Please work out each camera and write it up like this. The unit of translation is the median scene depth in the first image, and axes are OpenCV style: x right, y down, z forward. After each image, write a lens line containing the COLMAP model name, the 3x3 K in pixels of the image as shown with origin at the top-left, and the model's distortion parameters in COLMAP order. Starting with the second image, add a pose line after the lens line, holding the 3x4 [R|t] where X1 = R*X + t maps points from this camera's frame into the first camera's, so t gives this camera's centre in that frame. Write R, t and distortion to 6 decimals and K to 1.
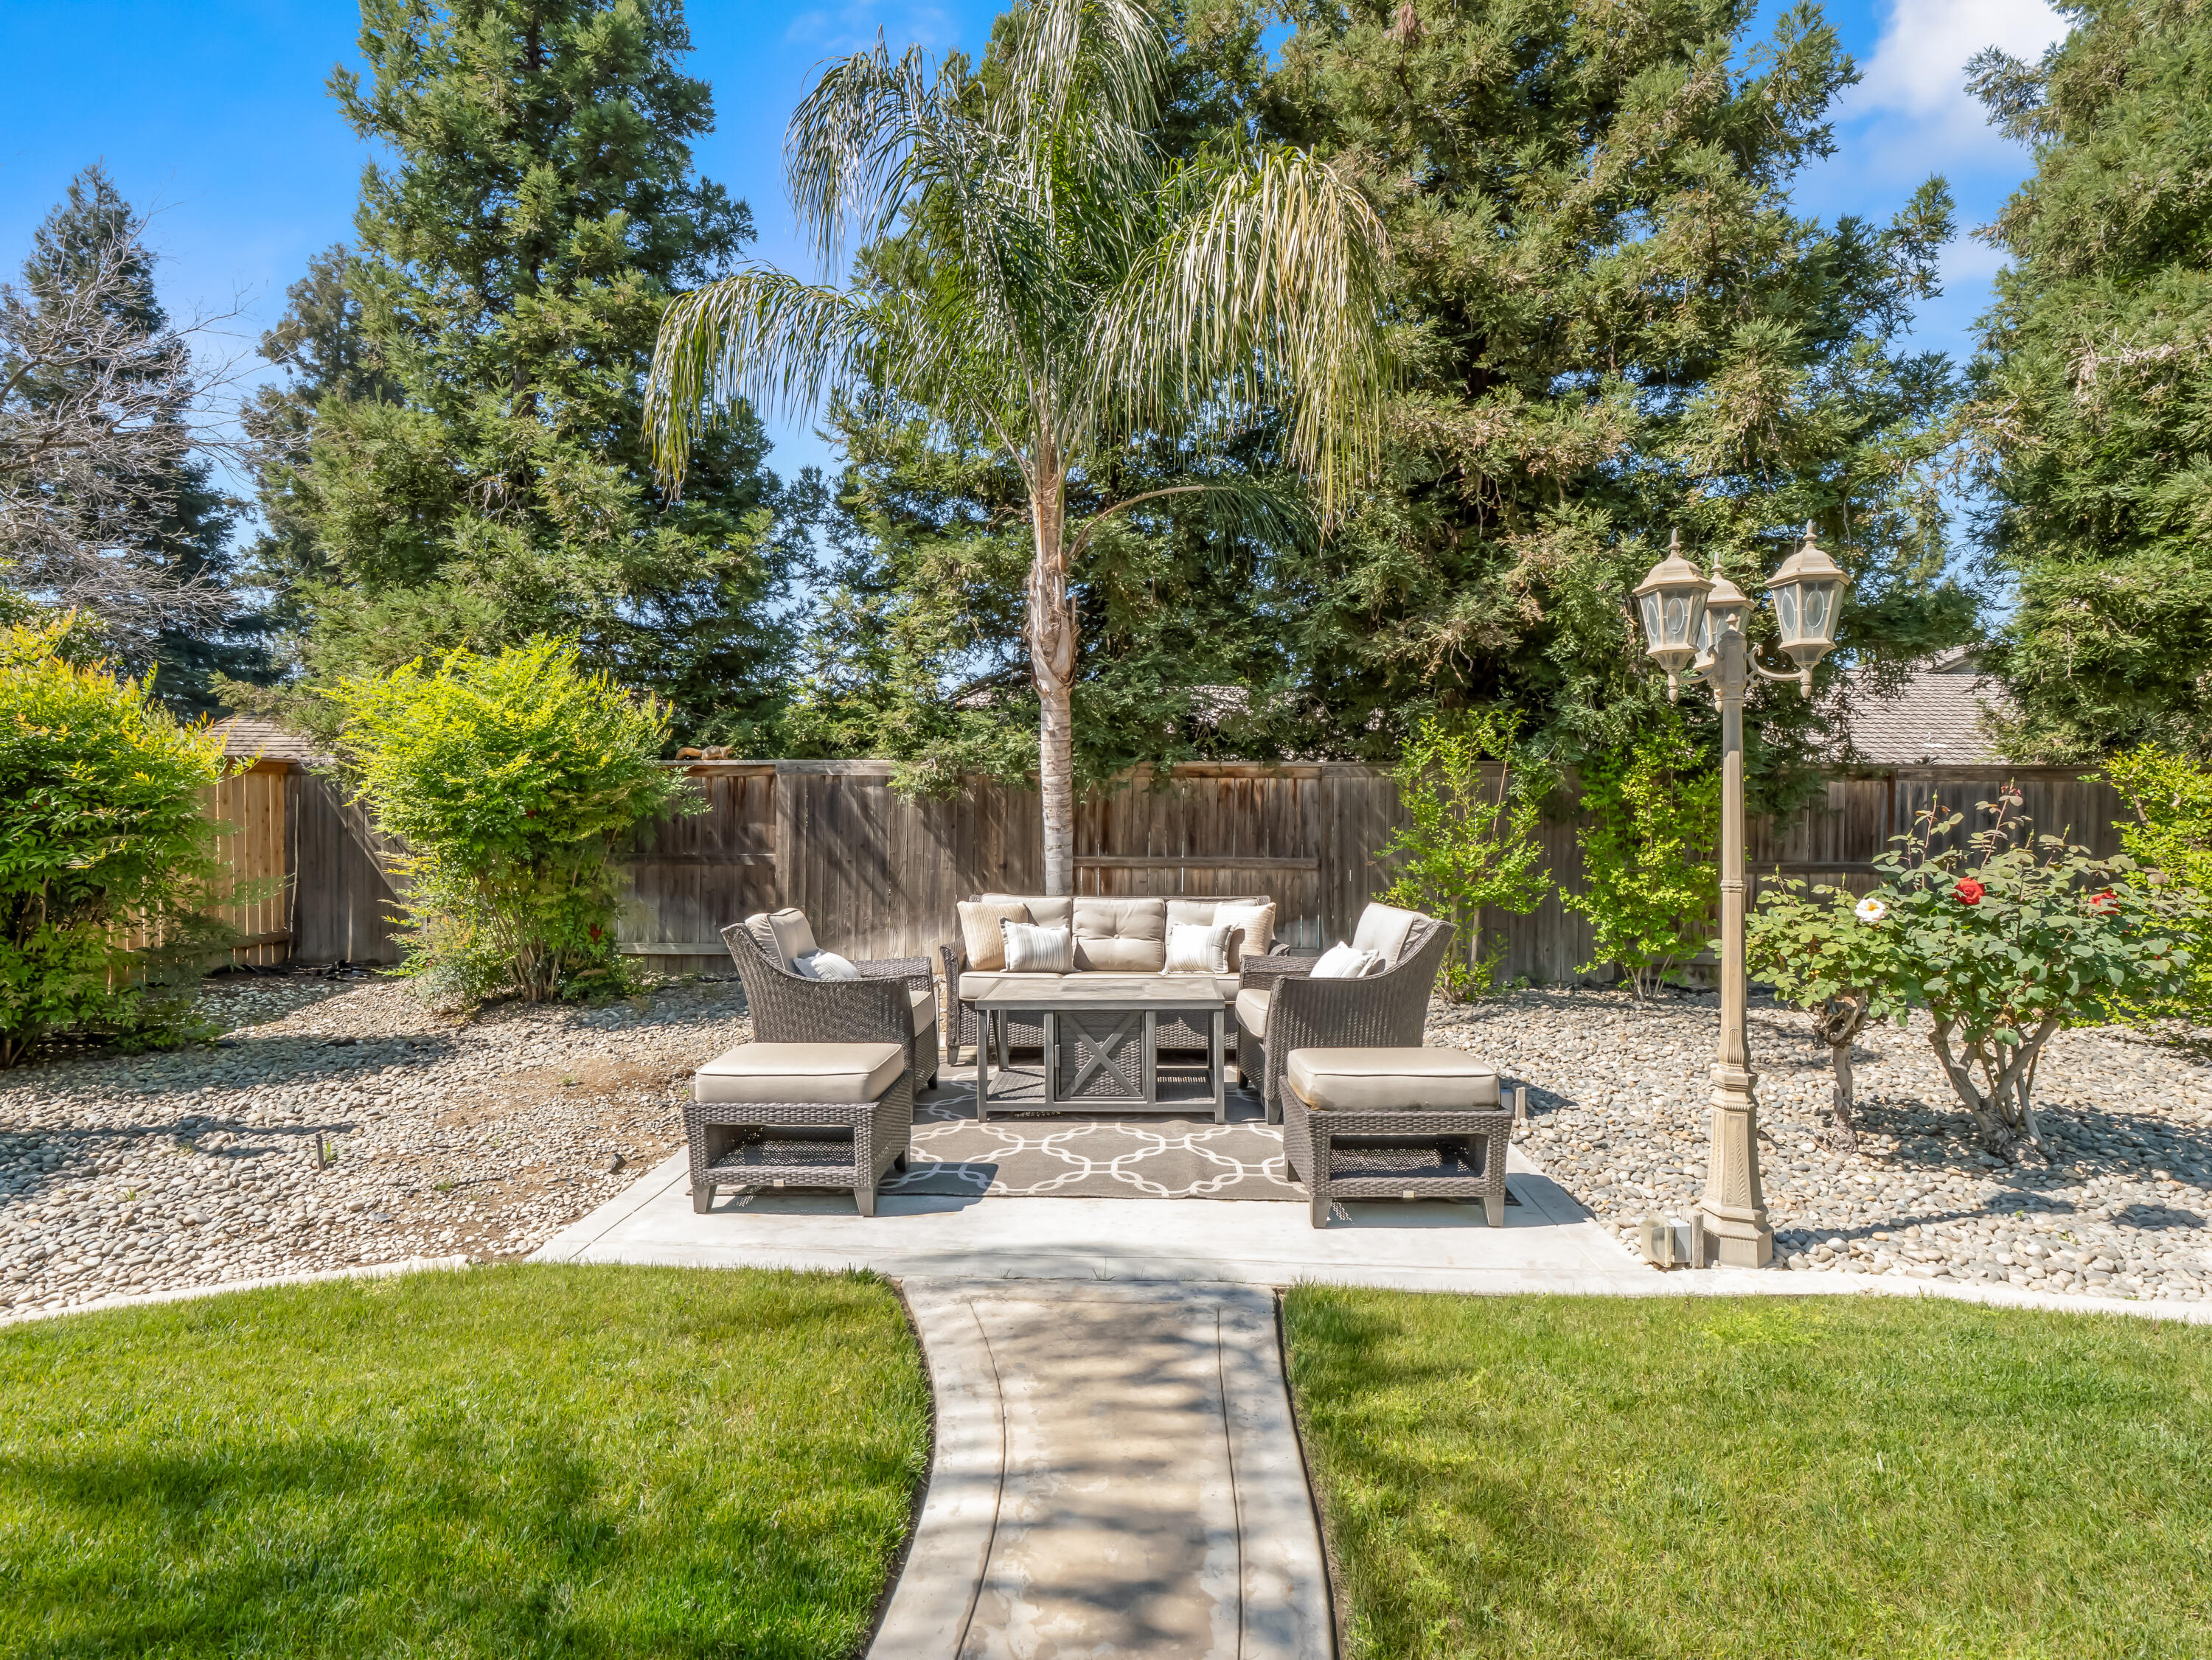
lens RADIAL K [[1067.3, 0, 1102.3], [0, 1067.3, 848.3], [0, 0, 1]] dist [-0.019751, 0.000243]
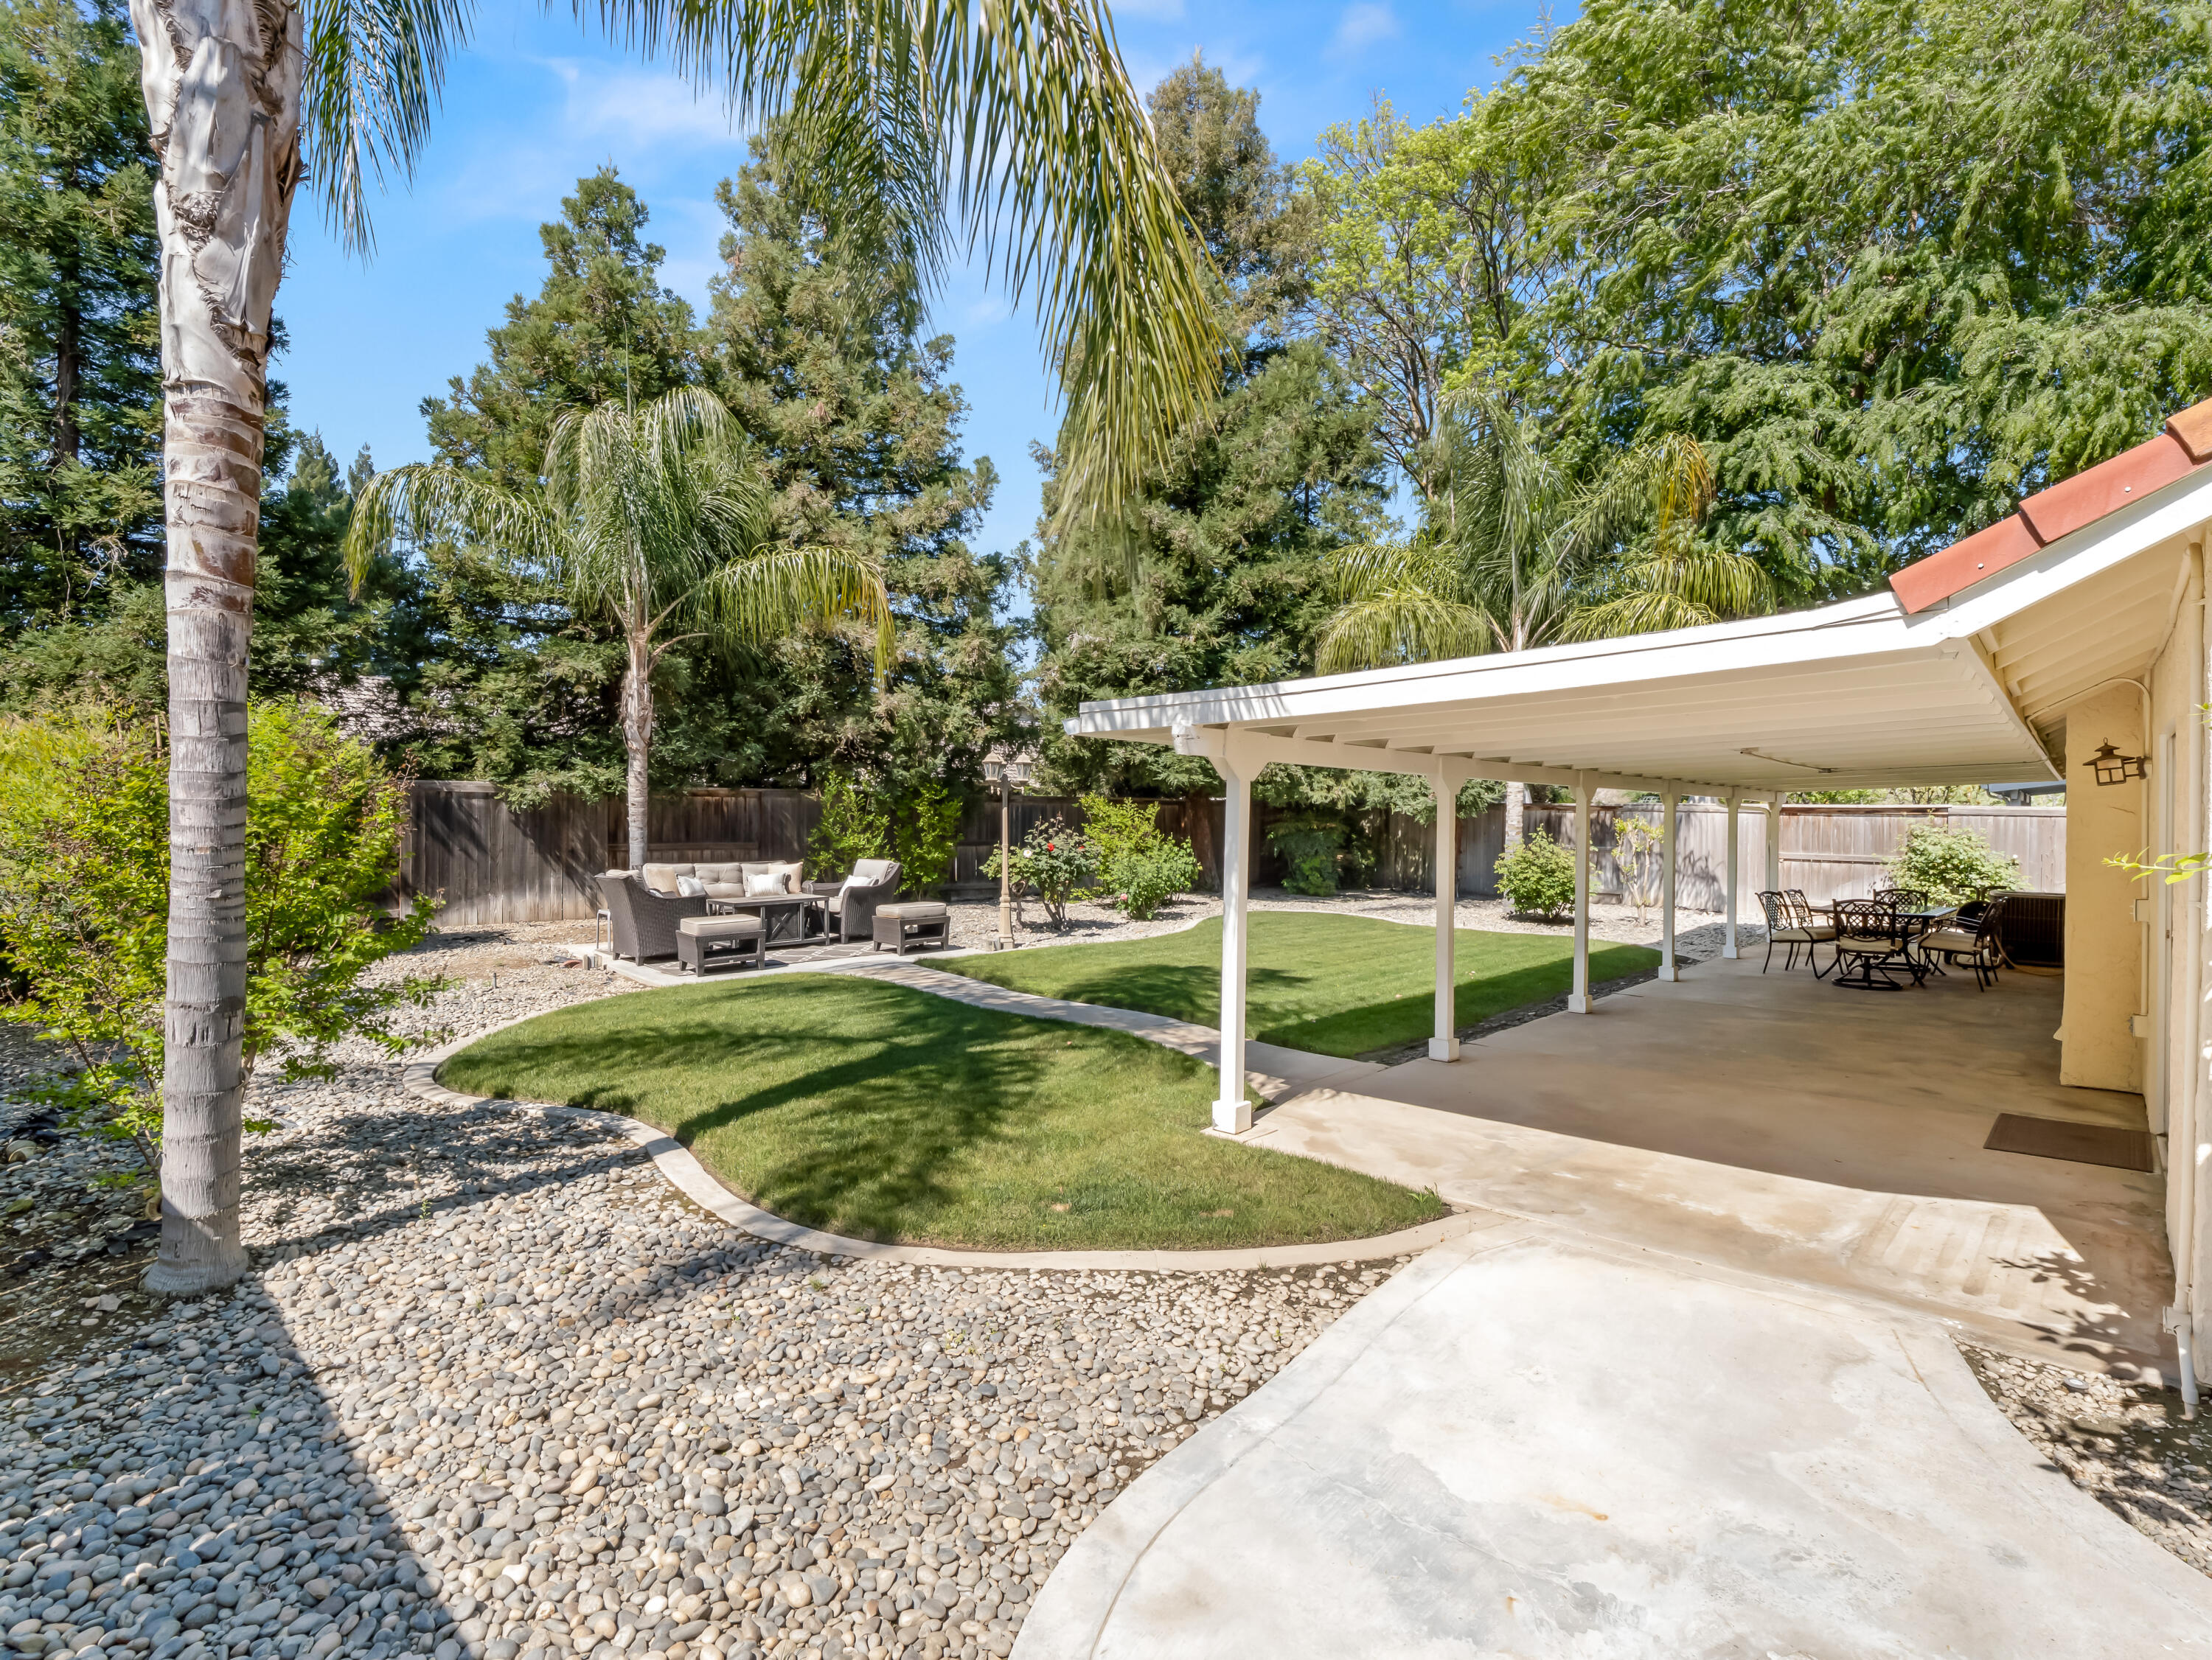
lens RADIAL K [[1067.3, 0, 1102.3], [0, 1067.3, 848.3], [0, 0, 1]] dist [-0.019751, 0.000243]
pose [[0.707244, -0.022693, 0.706605, -0.886846], [0.011813, 0.999724, 0.020284, -0.013449], [-0.706871, -0.005999, 0.707317, -0.919849]]
